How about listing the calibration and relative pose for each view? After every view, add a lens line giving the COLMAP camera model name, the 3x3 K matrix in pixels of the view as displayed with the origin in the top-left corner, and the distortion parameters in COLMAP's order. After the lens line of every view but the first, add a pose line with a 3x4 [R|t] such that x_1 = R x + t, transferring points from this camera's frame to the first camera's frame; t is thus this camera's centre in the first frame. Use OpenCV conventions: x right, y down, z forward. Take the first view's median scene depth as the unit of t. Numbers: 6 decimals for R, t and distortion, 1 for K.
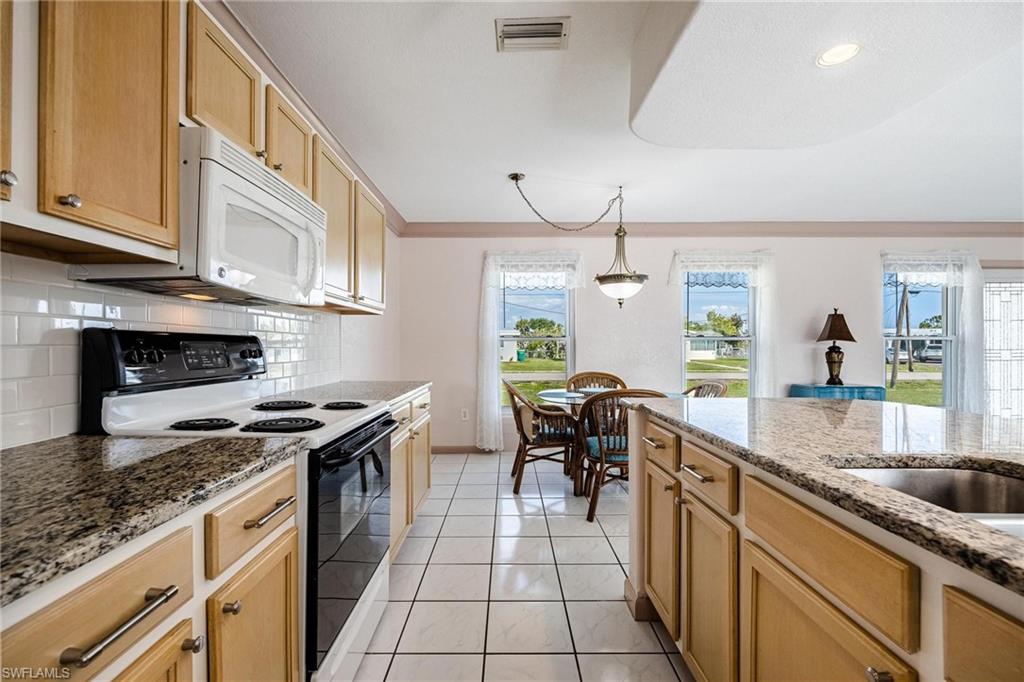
lens RADIAL K [[447.5, 0, 514.8], [0, 447.5, 347.5], [0, 0, 1]] dist [-0.003400, -0.000495]
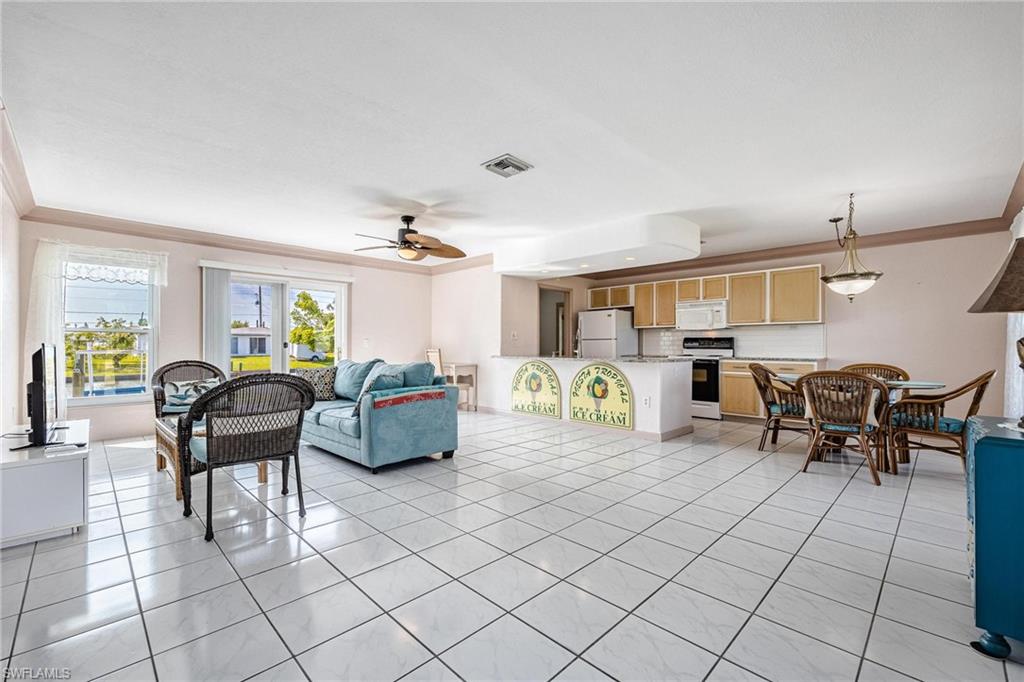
lens RADIAL K [[432.5, 0, 513.8], [0, 432.5, 343.2], [0, 0, 1]] dist [0.002033, 0.000509]
pose [[-0.719398, -0.004968, -0.694580, 1.612543], [-0.004481, 0.999987, -0.002511, 0.019125], [0.694584, 0.001306, -0.719411, 1.210121]]
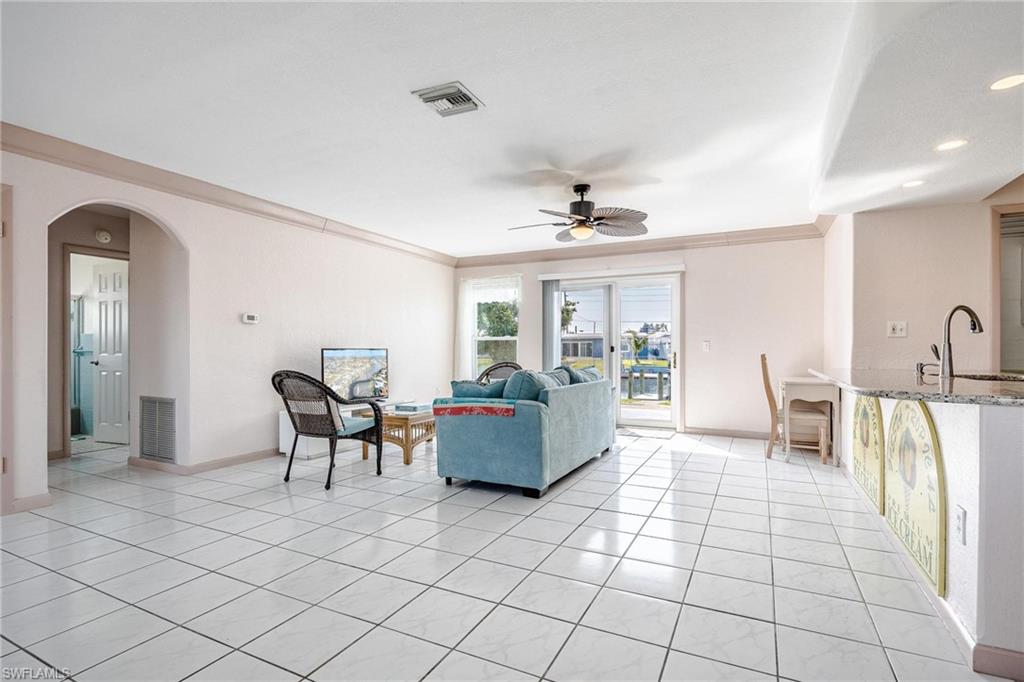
lens RADIAL K [[490.0, 0, 515.2], [0, 490.0, 351.6], [0, 0, 1]] dist [-0.009424, 0.002053]
pose [[-0.889588, -0.002025, 0.456760, 0.545498], [0.001982, 0.999964, 0.008294, 0.019538], [-0.456760, 0.008284, -0.889551, 1.157214]]
